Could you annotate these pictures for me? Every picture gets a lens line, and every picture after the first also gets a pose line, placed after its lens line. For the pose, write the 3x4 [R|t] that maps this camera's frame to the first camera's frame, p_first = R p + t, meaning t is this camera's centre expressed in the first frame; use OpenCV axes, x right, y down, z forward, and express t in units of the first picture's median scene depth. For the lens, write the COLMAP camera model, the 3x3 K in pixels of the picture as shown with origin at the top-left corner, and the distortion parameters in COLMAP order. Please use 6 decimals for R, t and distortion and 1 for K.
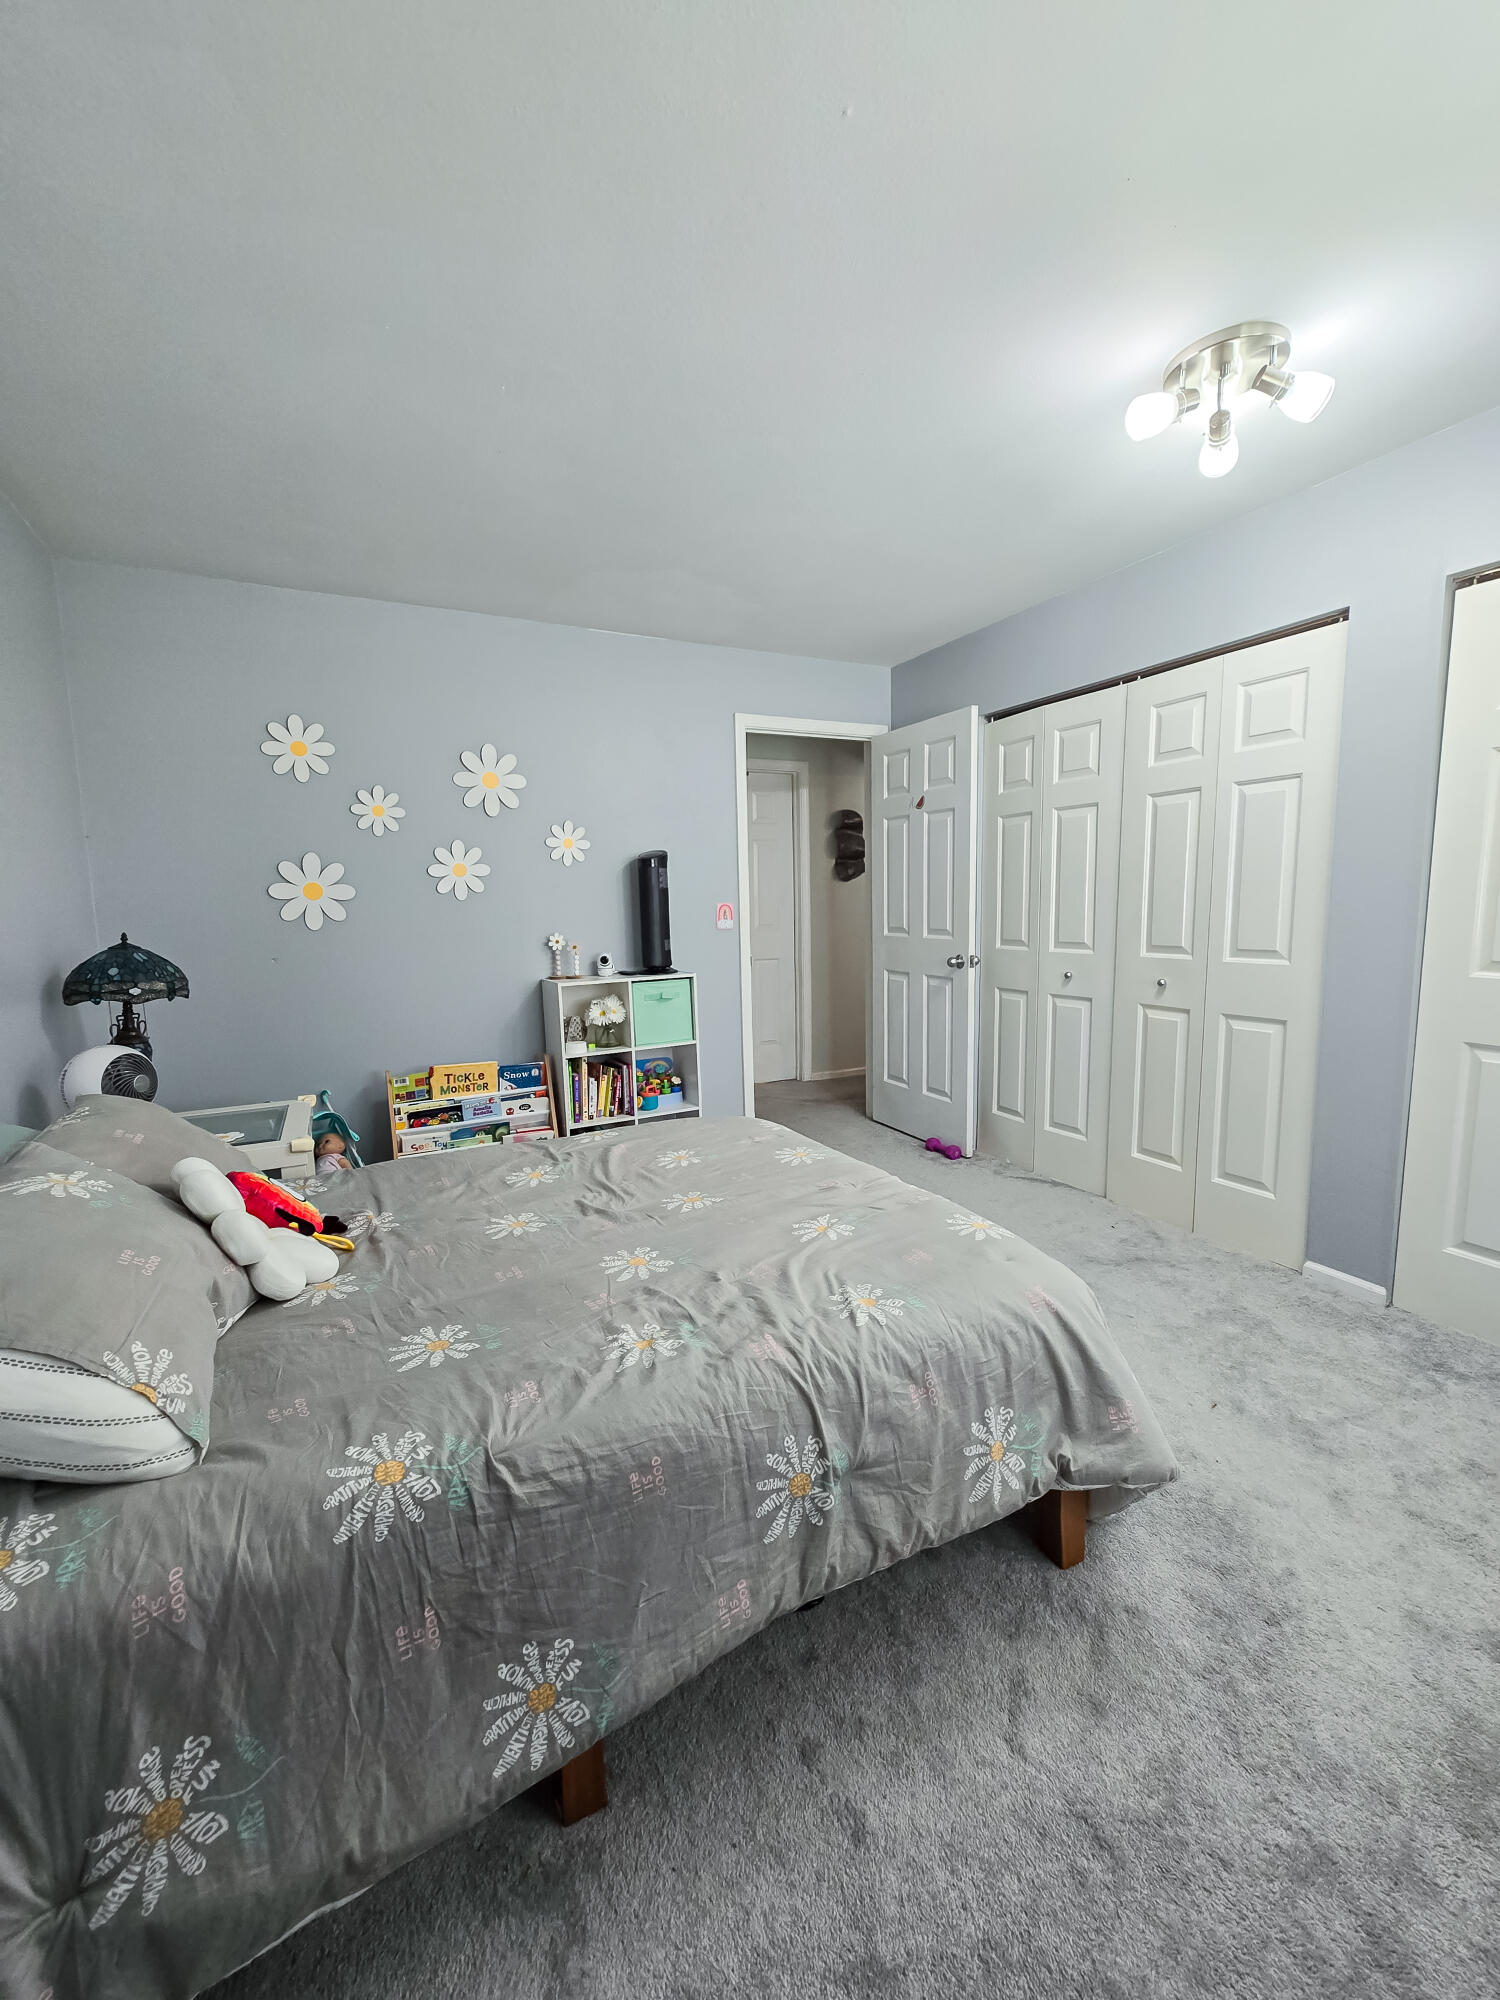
lens RADIAL K [[833.5, 0, 738.4], [0, 833.5, 1006.4], [0, 0, 1]] dist [-0.006235, 0.003372]
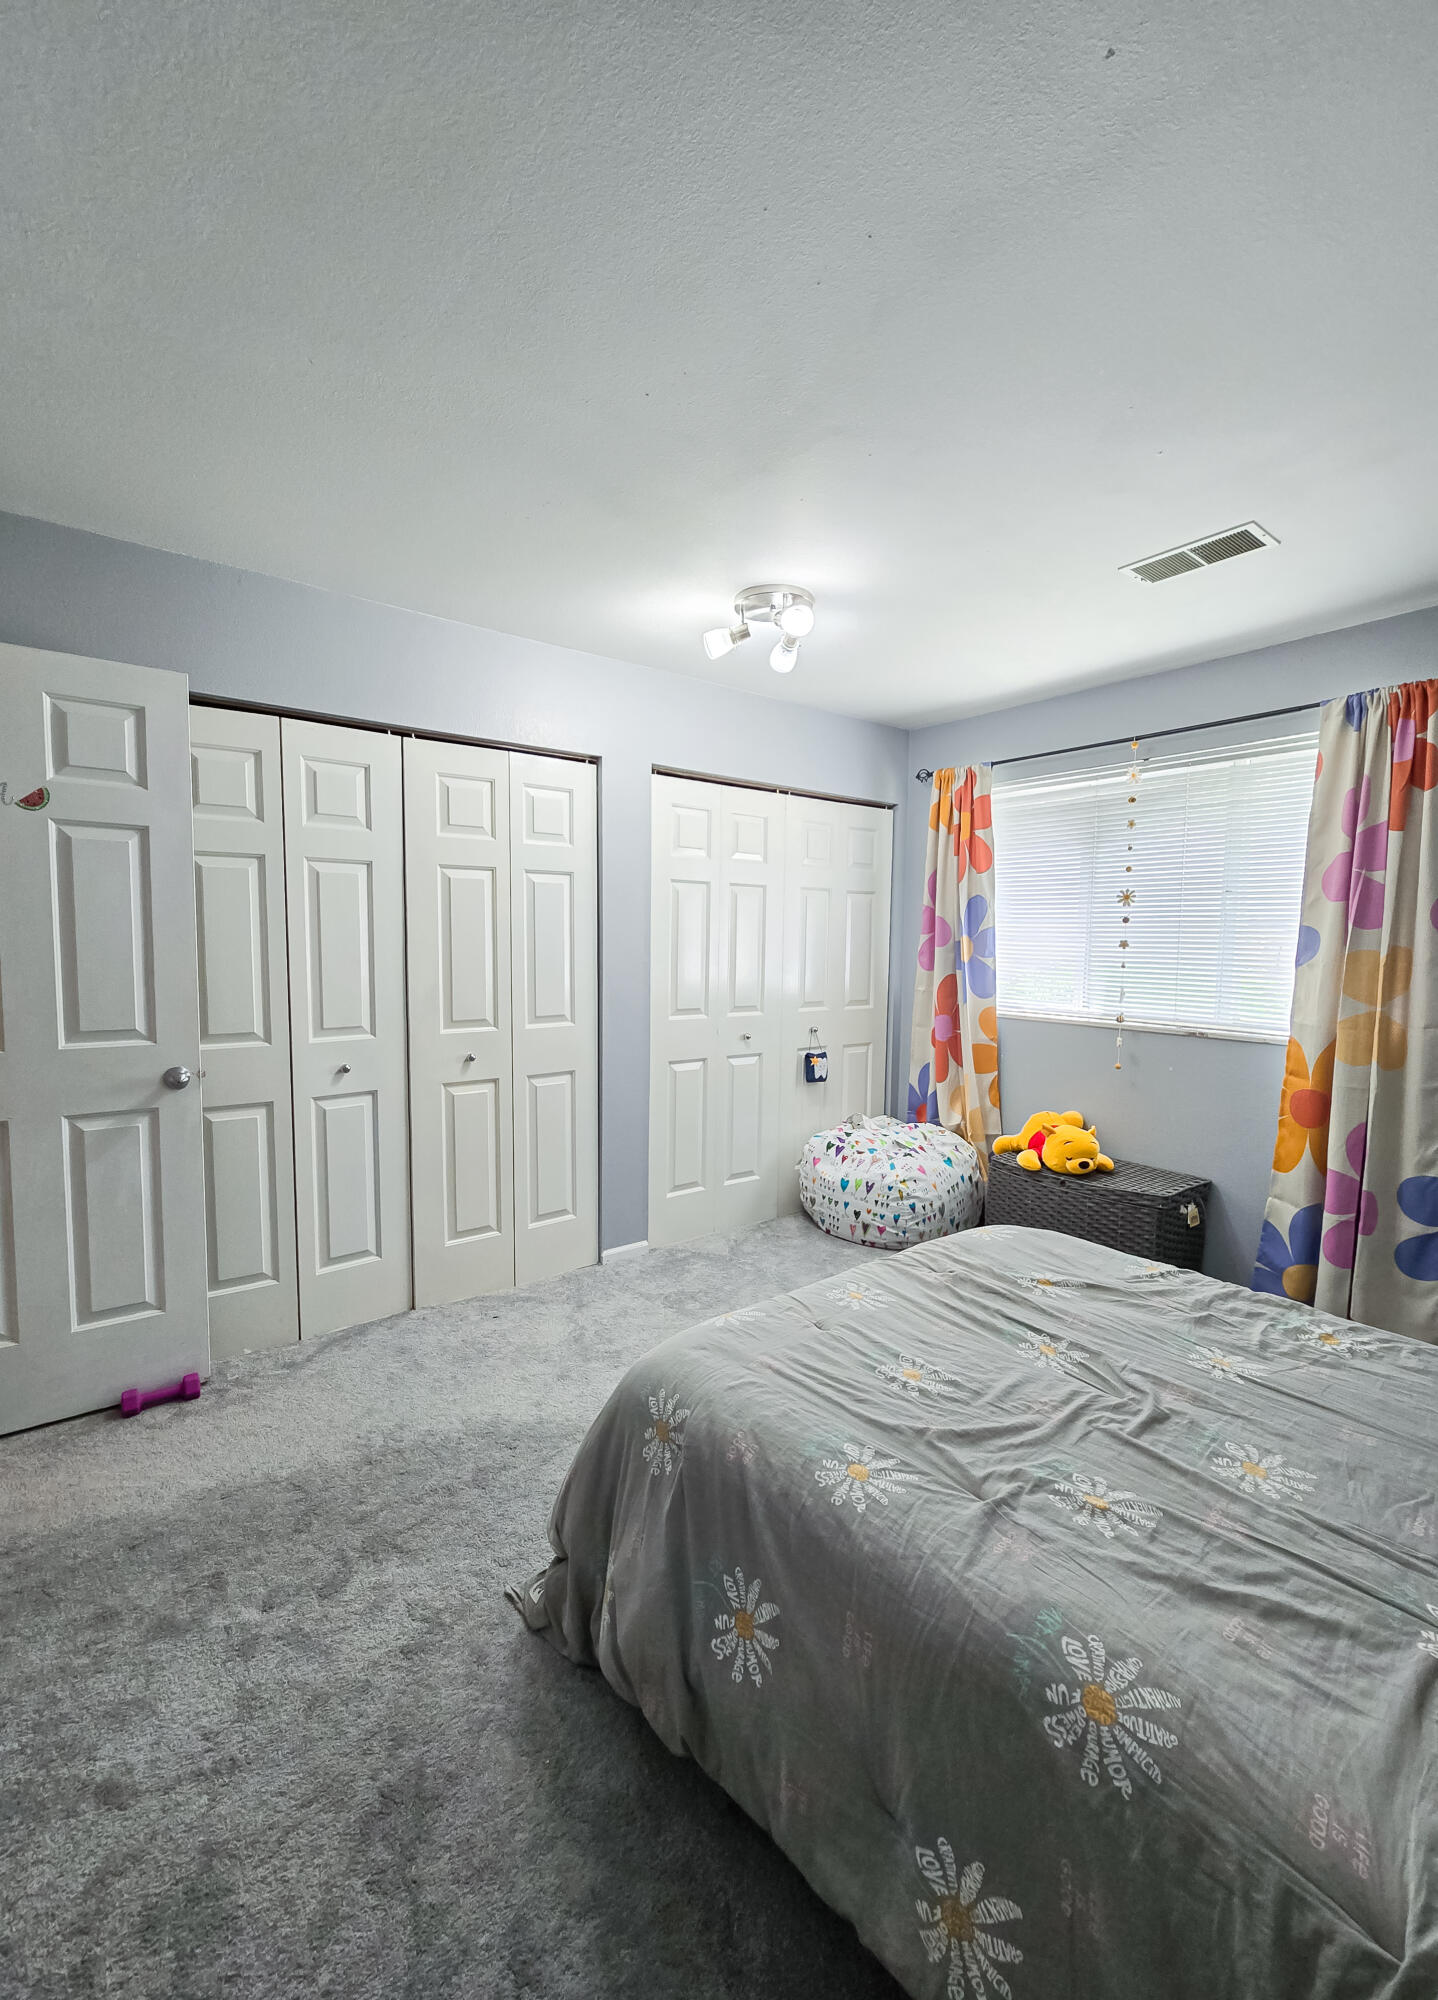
lens RADIAL K [[799.7, 0, 710.8], [0, 799.7, 1001.5], [0, 0, 1]] dist [-0.000686, -0.000047]
pose [[-0.174644, -0.054121, 0.983143, -0.464328], [0.120995, 0.989741, 0.075978, -0.129914], [-0.977169, 0.132224, -0.166304, 0.857996]]
